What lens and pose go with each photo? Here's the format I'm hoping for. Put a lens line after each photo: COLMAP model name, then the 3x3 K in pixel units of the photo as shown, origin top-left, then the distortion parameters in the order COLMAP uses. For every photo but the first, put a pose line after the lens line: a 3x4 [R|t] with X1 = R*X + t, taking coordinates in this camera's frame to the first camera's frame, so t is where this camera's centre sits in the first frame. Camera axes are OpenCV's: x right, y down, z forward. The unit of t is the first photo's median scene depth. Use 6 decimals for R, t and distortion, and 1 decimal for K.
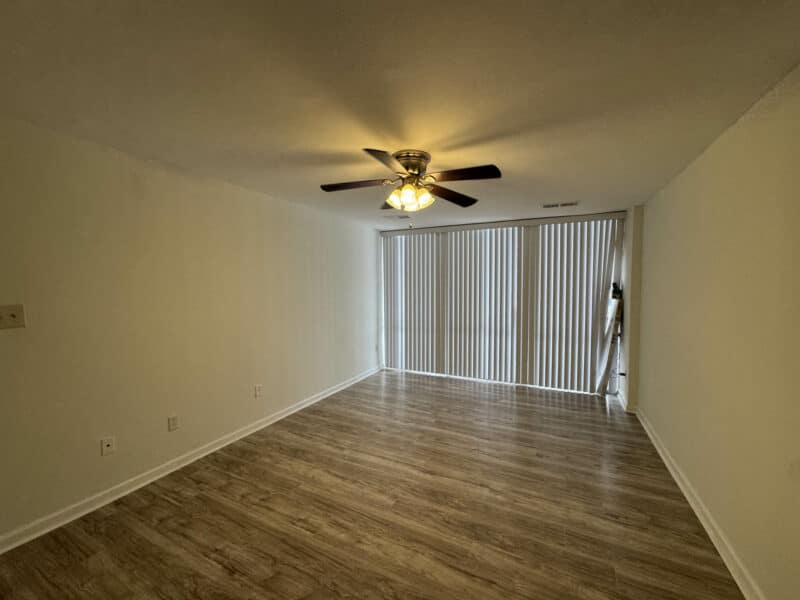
lens RADIAL K [[318.0, 0, 400.6], [0, 318.0, 299.8], [0, 0, 1]] dist [-0.000817, -0.000138]
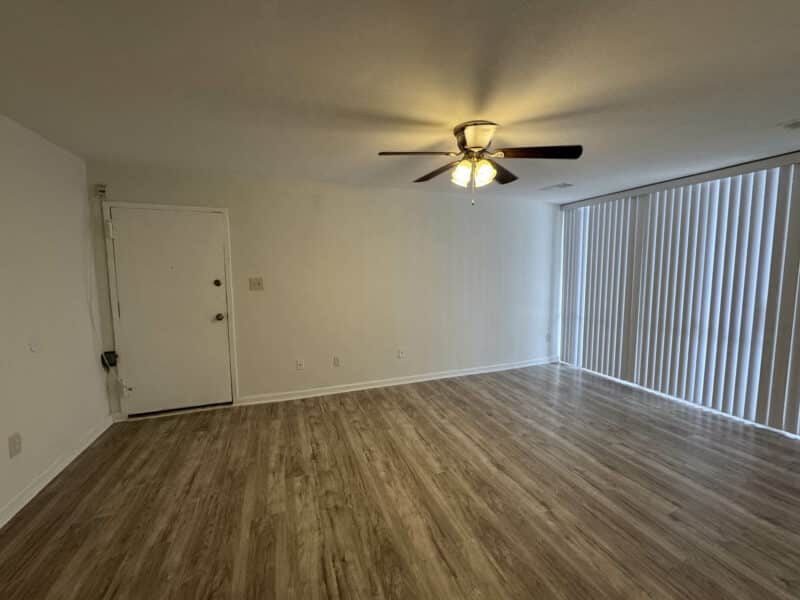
lens RADIAL K [[318.0, 0, 400.6], [0, 318.0, 299.8], [0, 0, 1]] dist [-0.000817, -0.000138]
pose [[0.729006, 0.061923, -0.681701, 0.427330], [-0.027613, 0.997749, 0.061103, 0.003771], [0.683950, -0.025720, 0.729075, 0.116164]]
